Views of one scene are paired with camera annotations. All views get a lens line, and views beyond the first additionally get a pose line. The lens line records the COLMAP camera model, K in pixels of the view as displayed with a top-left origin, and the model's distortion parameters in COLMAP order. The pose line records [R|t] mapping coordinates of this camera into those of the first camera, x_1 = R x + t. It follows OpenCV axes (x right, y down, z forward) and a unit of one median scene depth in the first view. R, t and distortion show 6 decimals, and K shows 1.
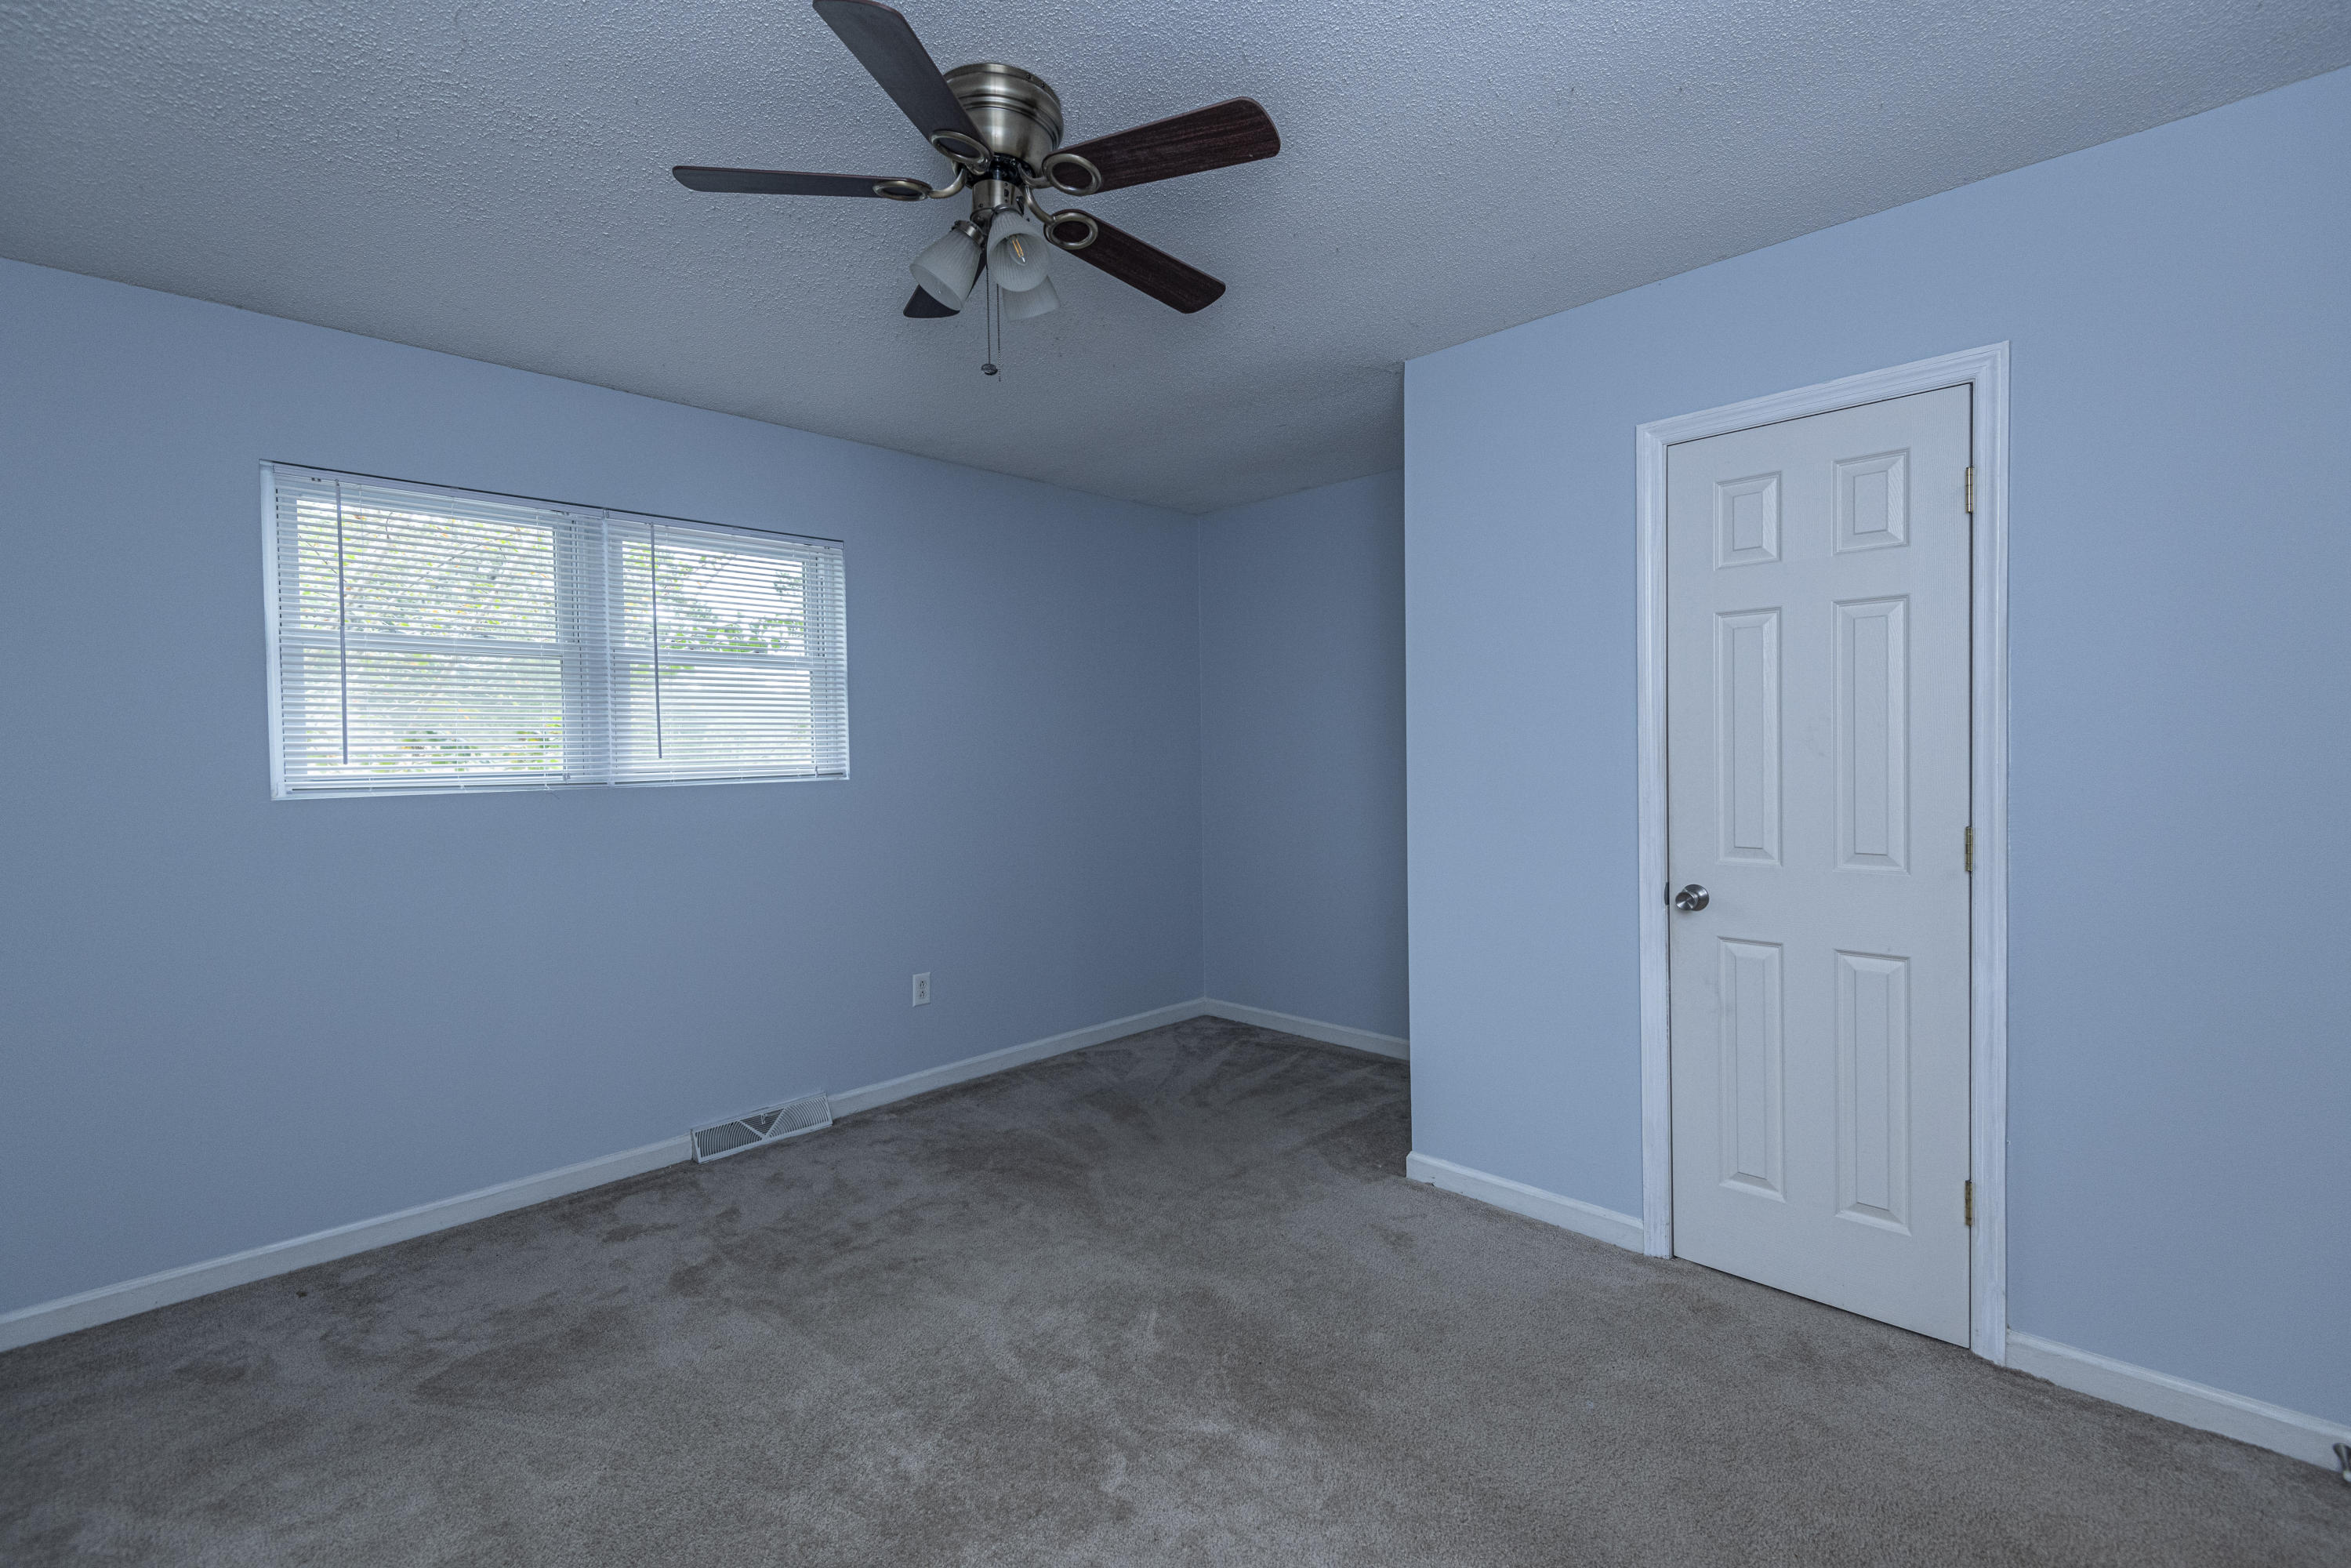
lens RADIAL K [[1055.3, 0, 1173.4], [0, 1055.3, 780.7], [0, 0, 1]] dist [0.016895, -0.013083]
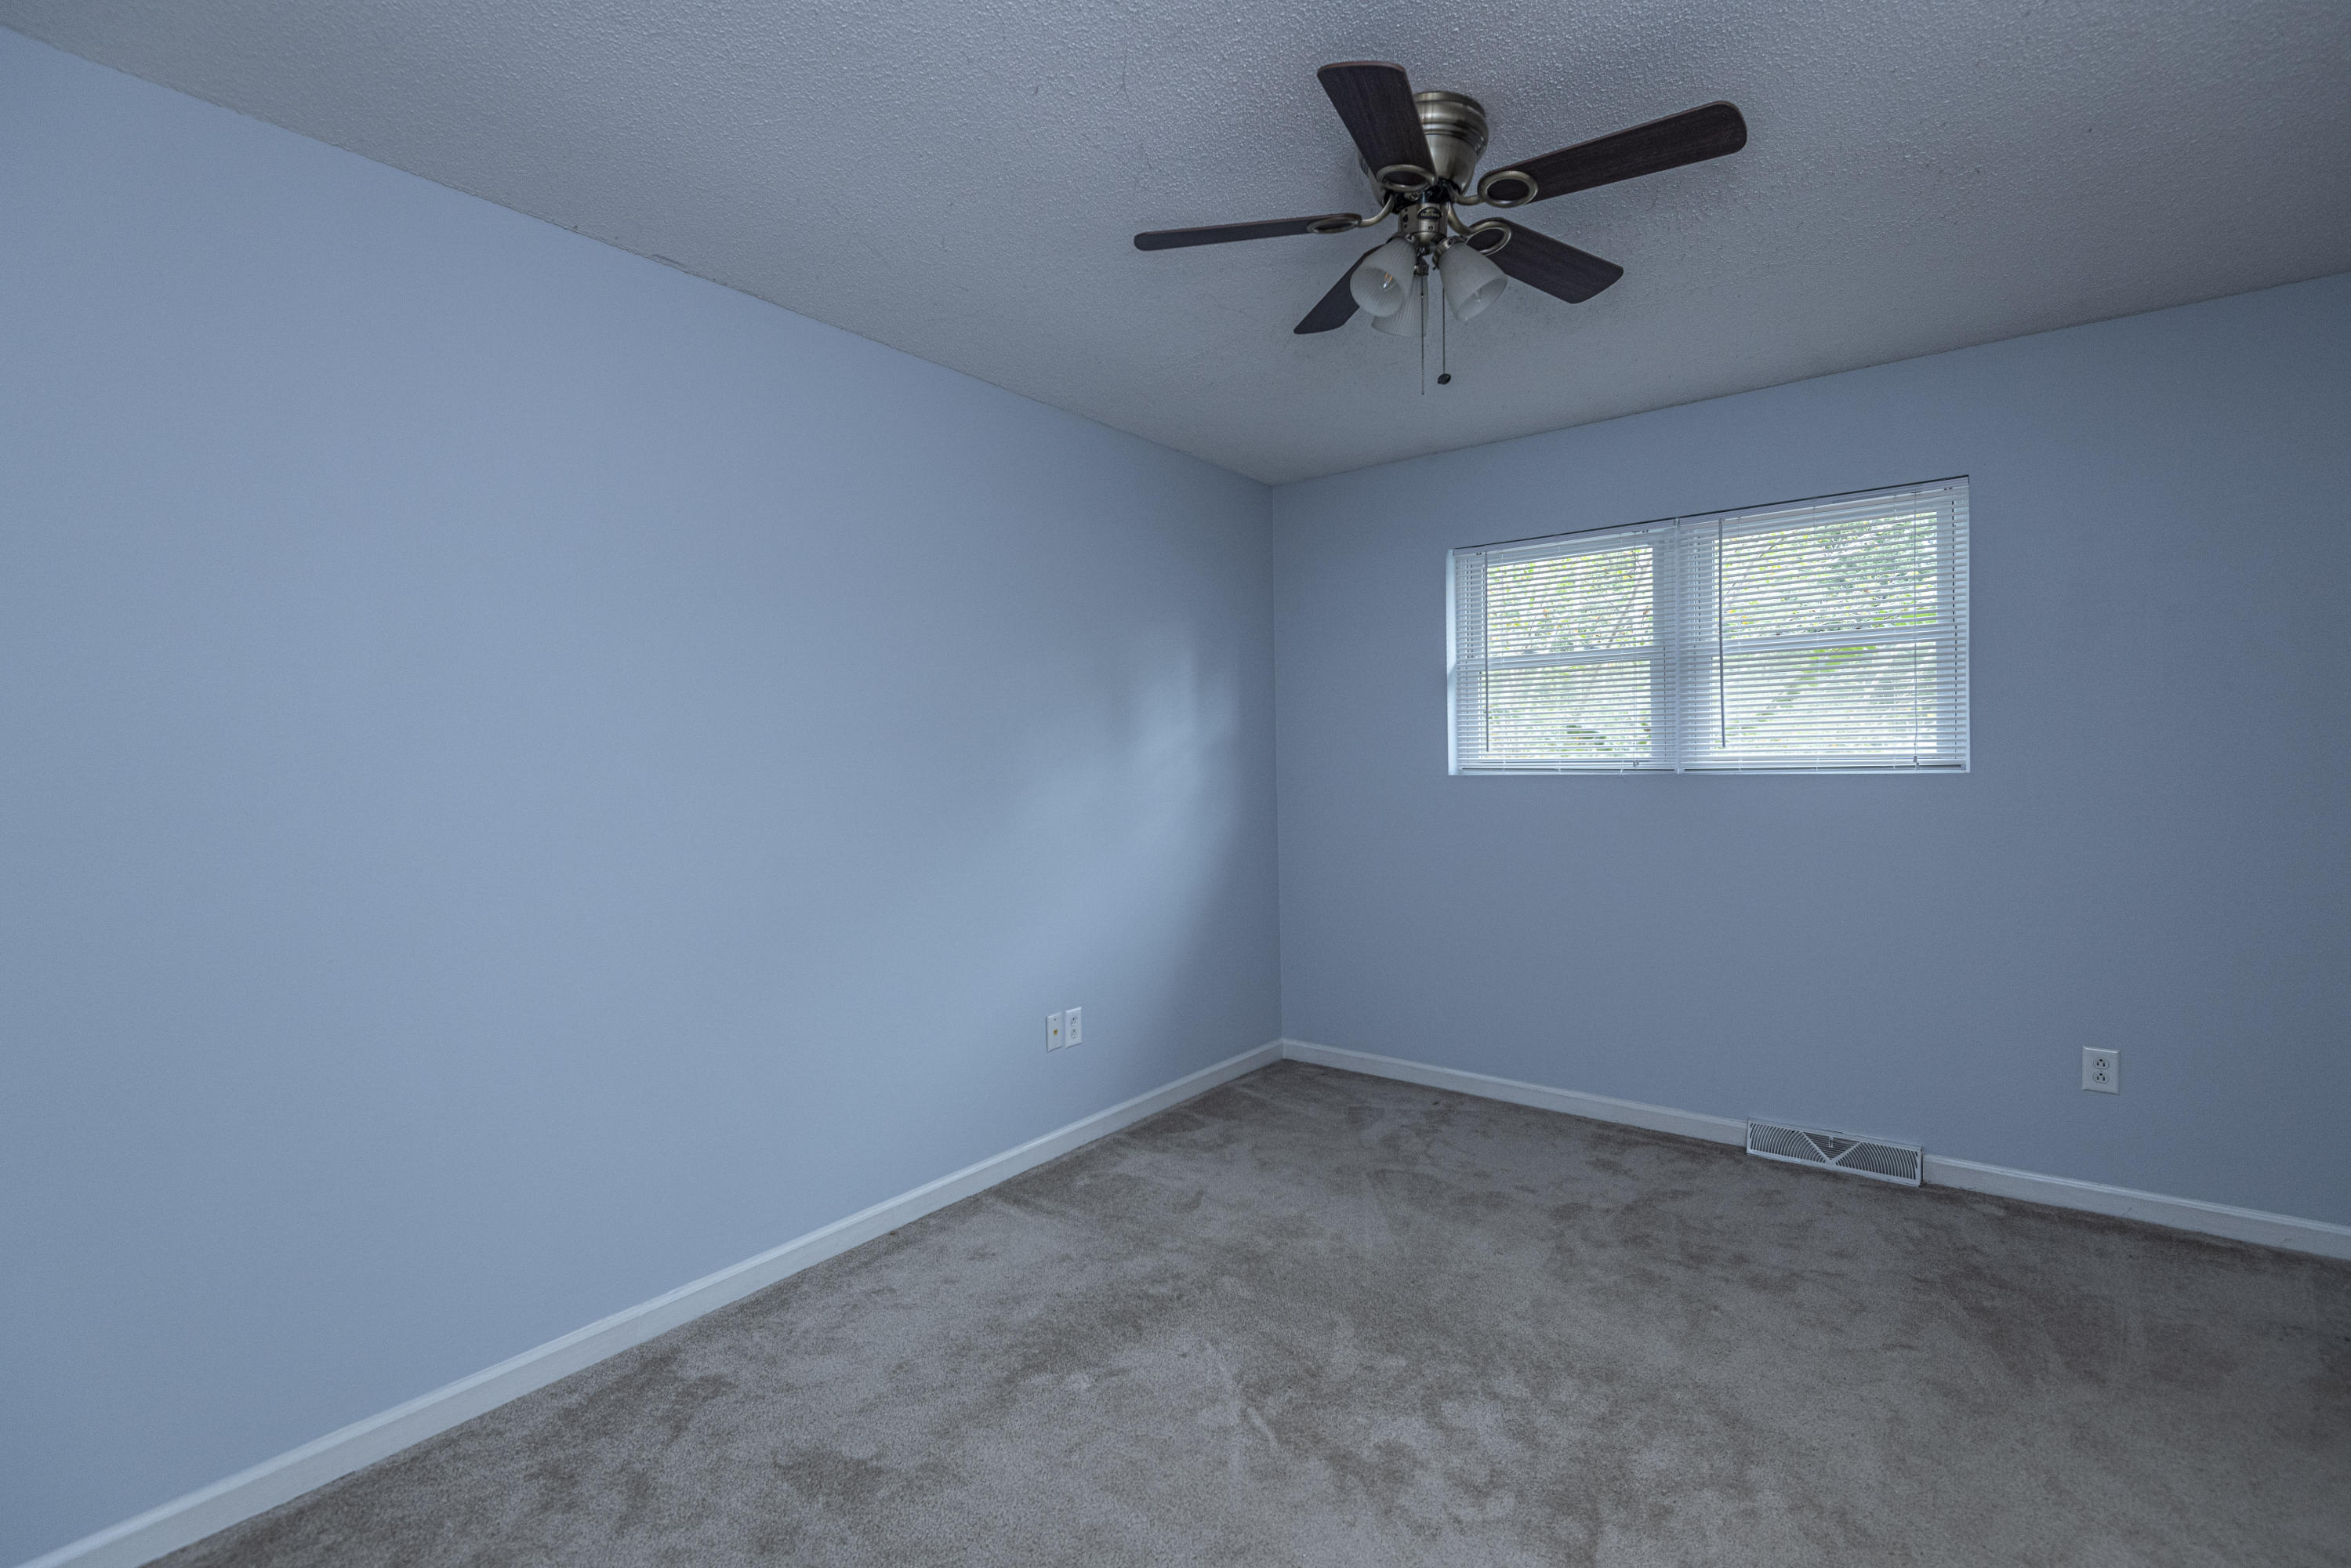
lens RADIAL K [[1055.3, 0, 1178.6], [0, 1055.3, 774.9], [0, 0, 1]] dist [0.016895, -0.013083]
pose [[0.112514, 0.030883, -0.993170, 0.497154], [-0.014717, 0.999459, 0.029411, -0.017183], [0.993541, 0.011307, 0.112908, 0.371817]]
